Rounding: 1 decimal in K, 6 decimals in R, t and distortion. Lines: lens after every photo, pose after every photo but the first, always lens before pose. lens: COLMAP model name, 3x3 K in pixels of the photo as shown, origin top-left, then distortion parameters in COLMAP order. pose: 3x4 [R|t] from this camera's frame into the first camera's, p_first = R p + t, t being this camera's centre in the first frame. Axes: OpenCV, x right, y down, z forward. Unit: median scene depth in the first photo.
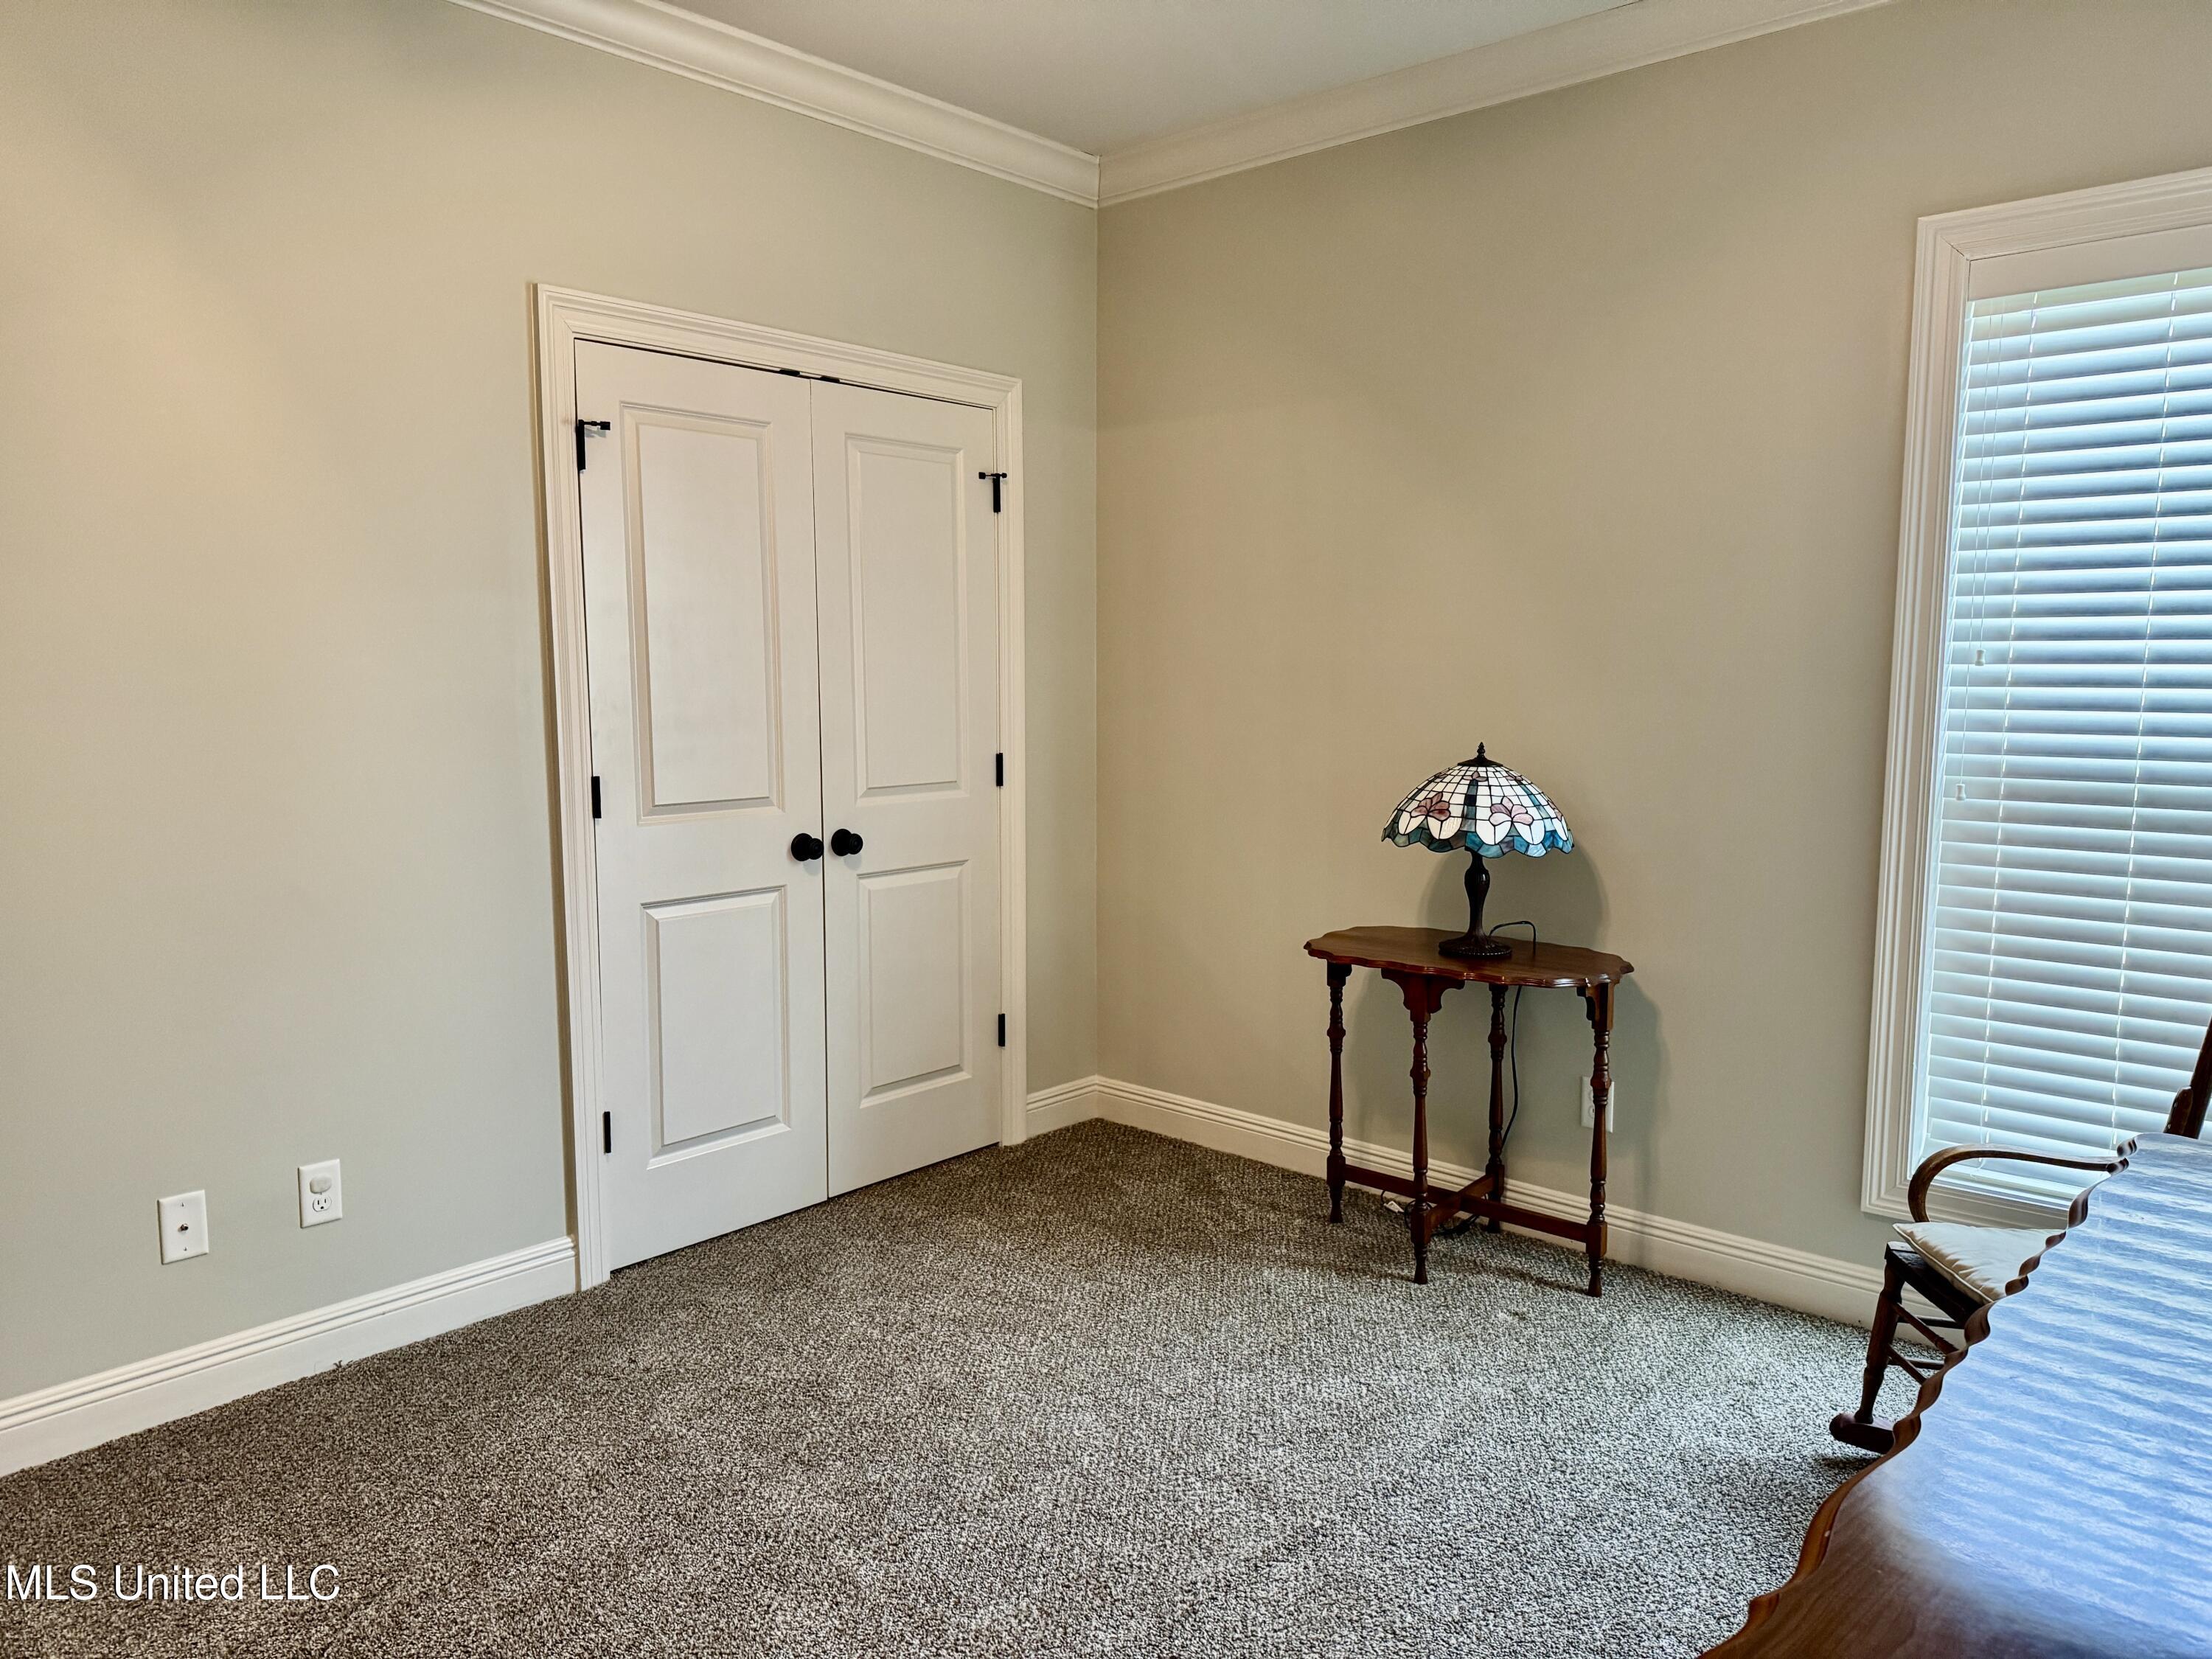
lens RADIAL K [[1563.4, 0, 1130.0], [0, 1563.4, 830.8], [0, 0, 1]] dist [0.110469, -0.158678]
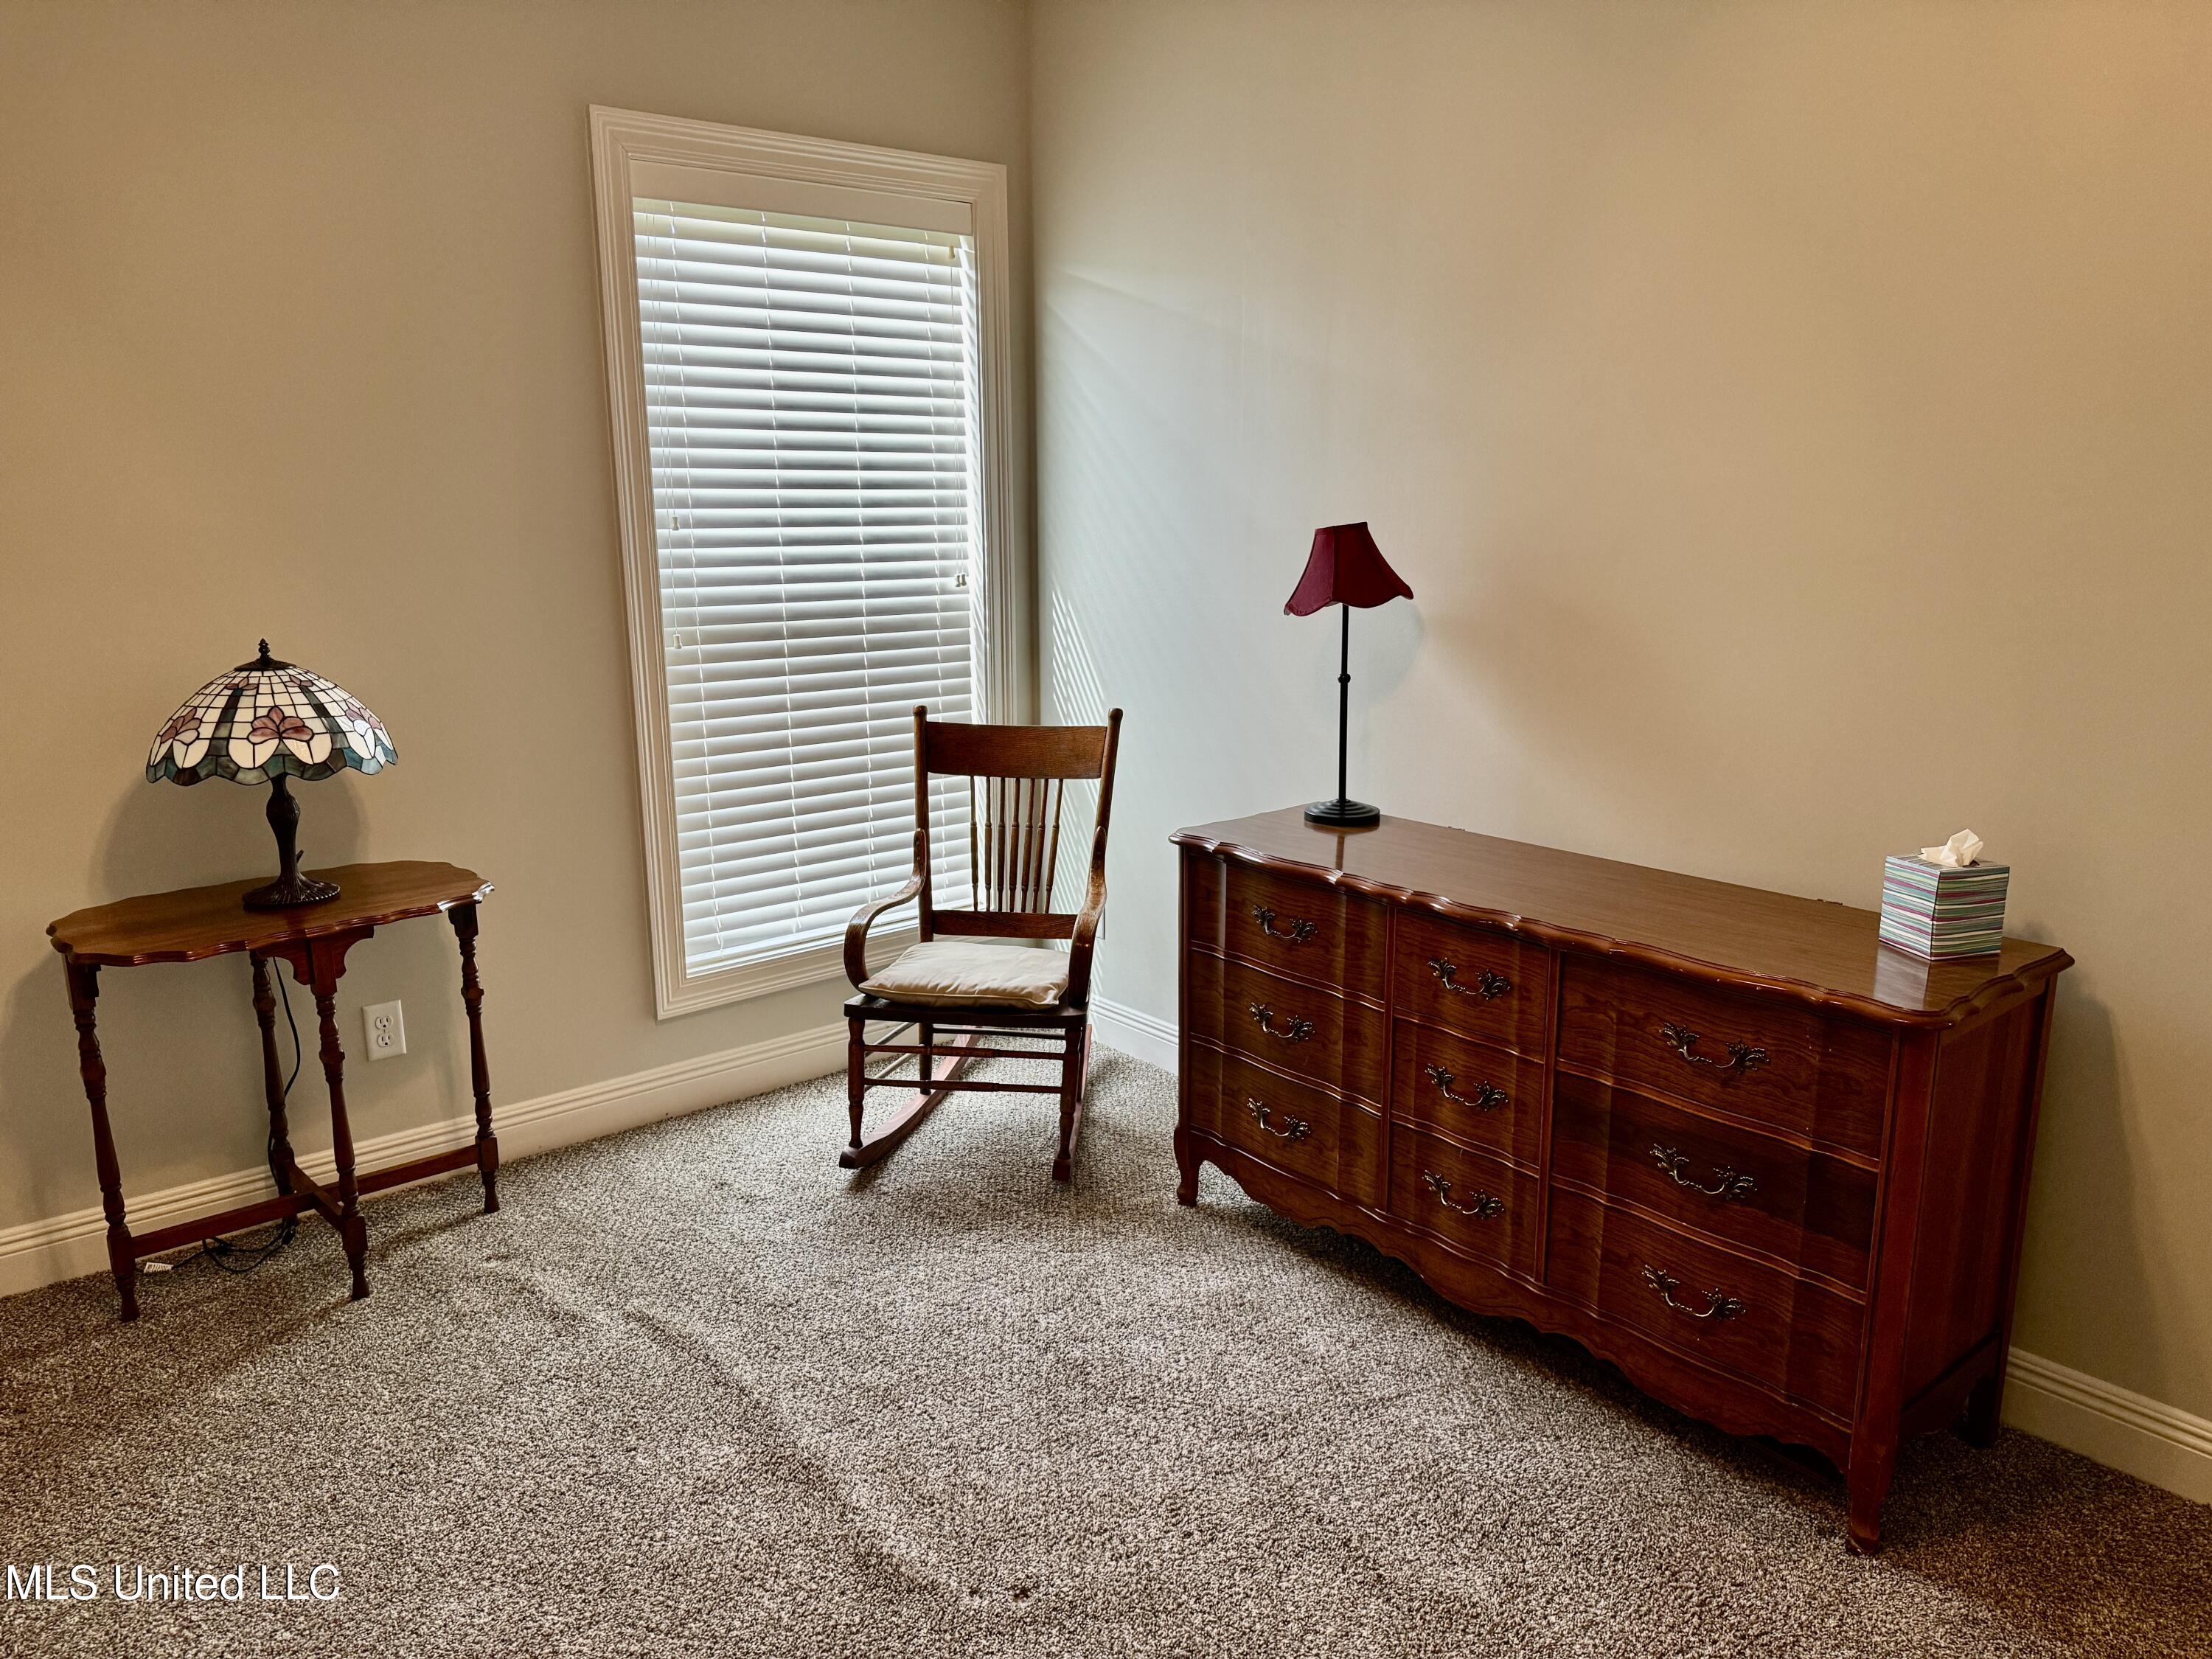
lens RADIAL K [[1541.2, 0, 1100.3], [0, 1541.2, 824.1], [0, 0, 1]] dist [0.161733, -0.228714]
pose [[0.156196, -0.211707, 0.964771, -0.505943], [0.115890, 0.973941, 0.194957, -0.072685], [-0.980904, 0.081356, 0.176660, 0.451690]]
